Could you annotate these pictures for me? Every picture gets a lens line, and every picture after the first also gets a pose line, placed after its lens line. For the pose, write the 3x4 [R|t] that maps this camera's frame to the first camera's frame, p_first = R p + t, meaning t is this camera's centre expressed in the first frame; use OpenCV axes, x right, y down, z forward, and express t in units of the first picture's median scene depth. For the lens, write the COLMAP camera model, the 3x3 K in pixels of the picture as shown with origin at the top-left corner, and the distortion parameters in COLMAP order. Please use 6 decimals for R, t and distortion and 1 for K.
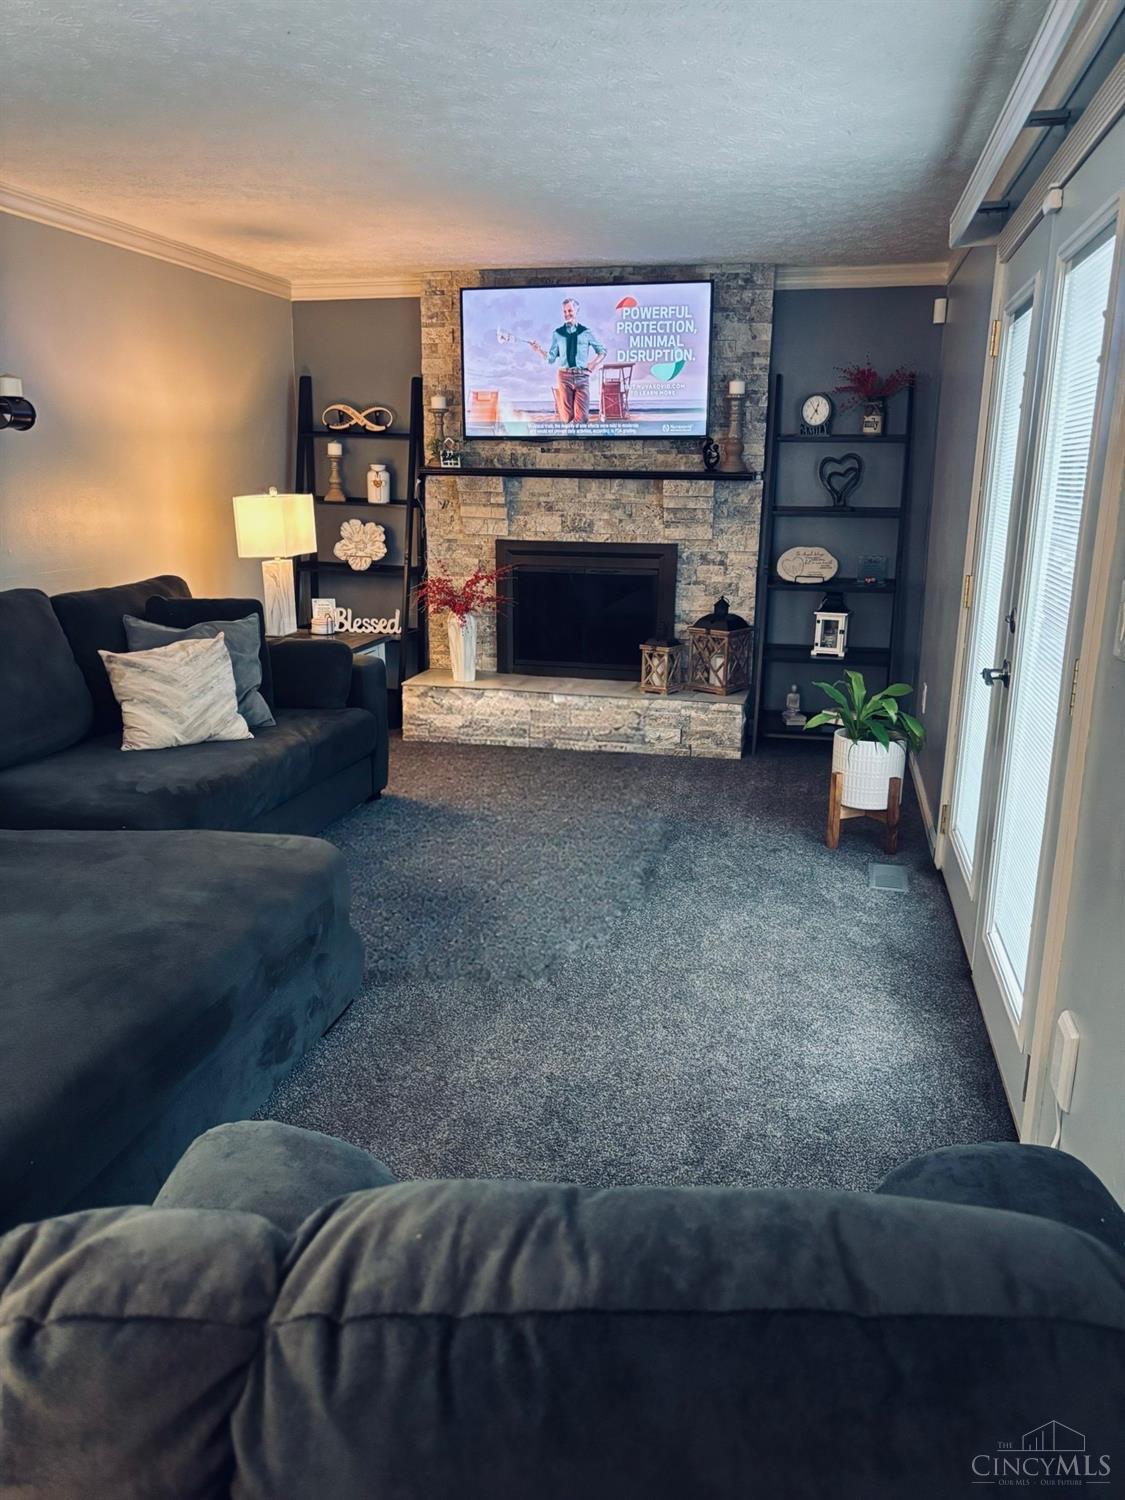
lens RADIAL K [[1119.7, 0, 554.5], [0, 1119.7, 759.9], [0, 0, 1]] dist [0.126256, -0.394280]
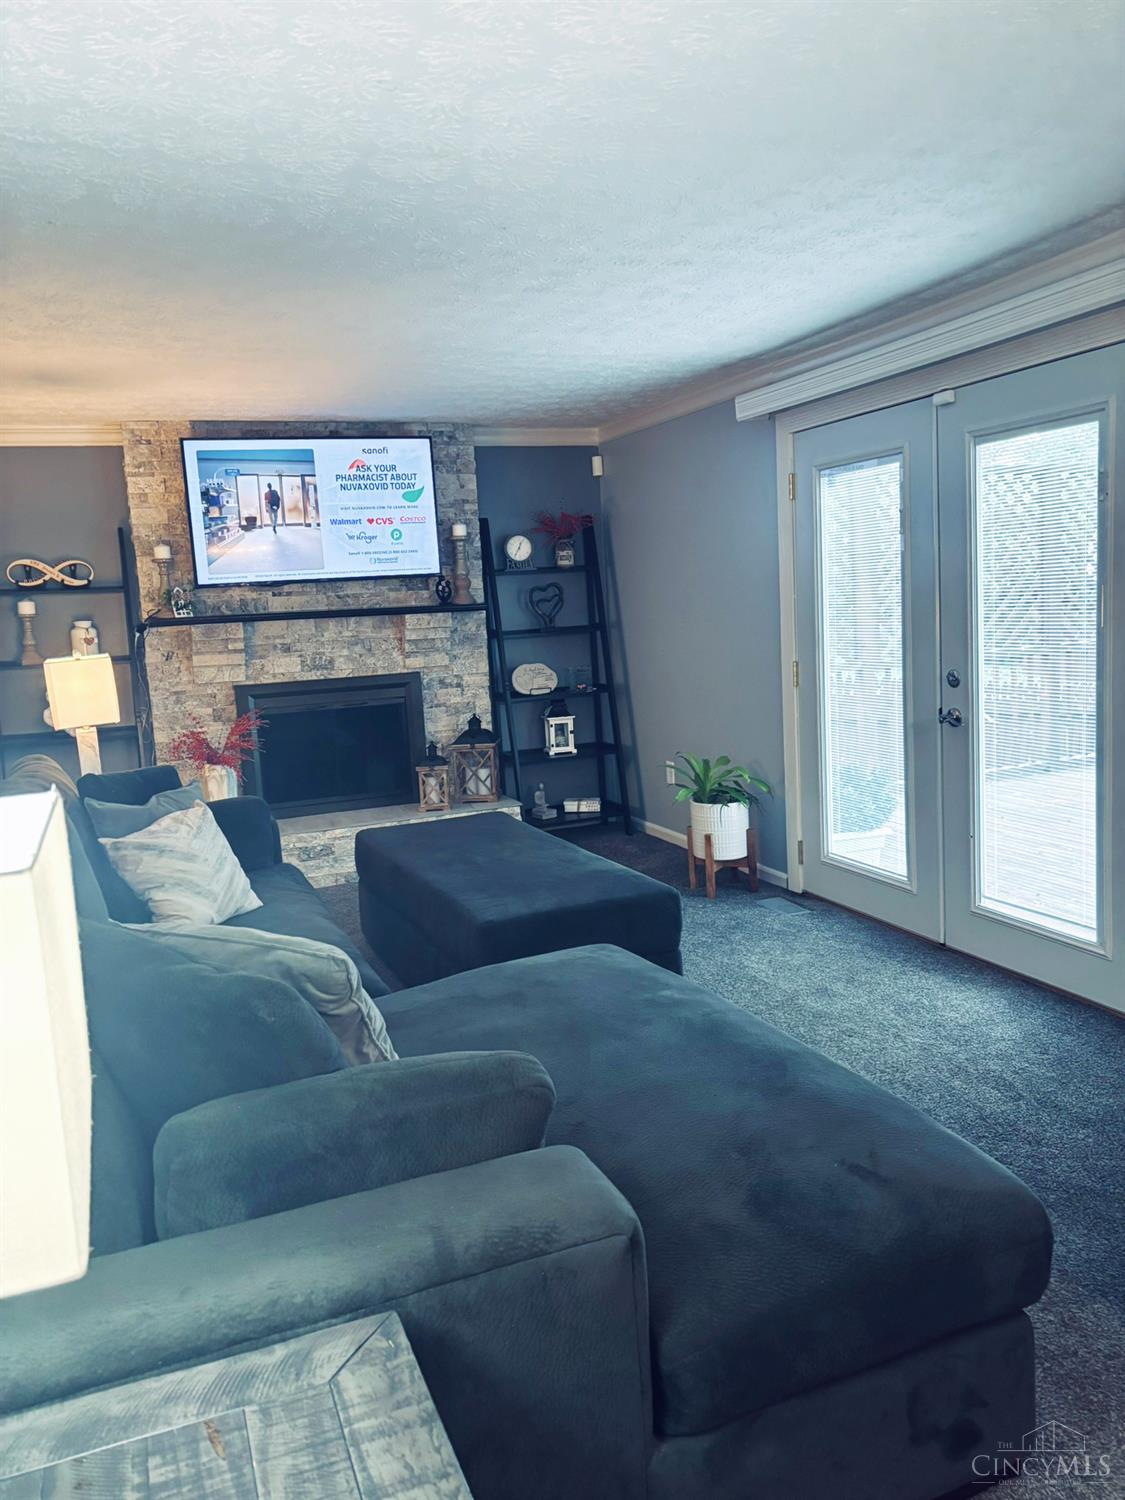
lens RADIAL K [[1119.7, 0, 554.5], [0, 1119.7, 759.9], [0, 0, 1]] dist [0.126256, -0.394280]
pose [[0.816899, -0.139025, 0.559775, -0.402069], [0.203827, 0.977478, -0.054686, -0.025571], [-0.539566, 0.158770, 0.826838, 0.060520]]
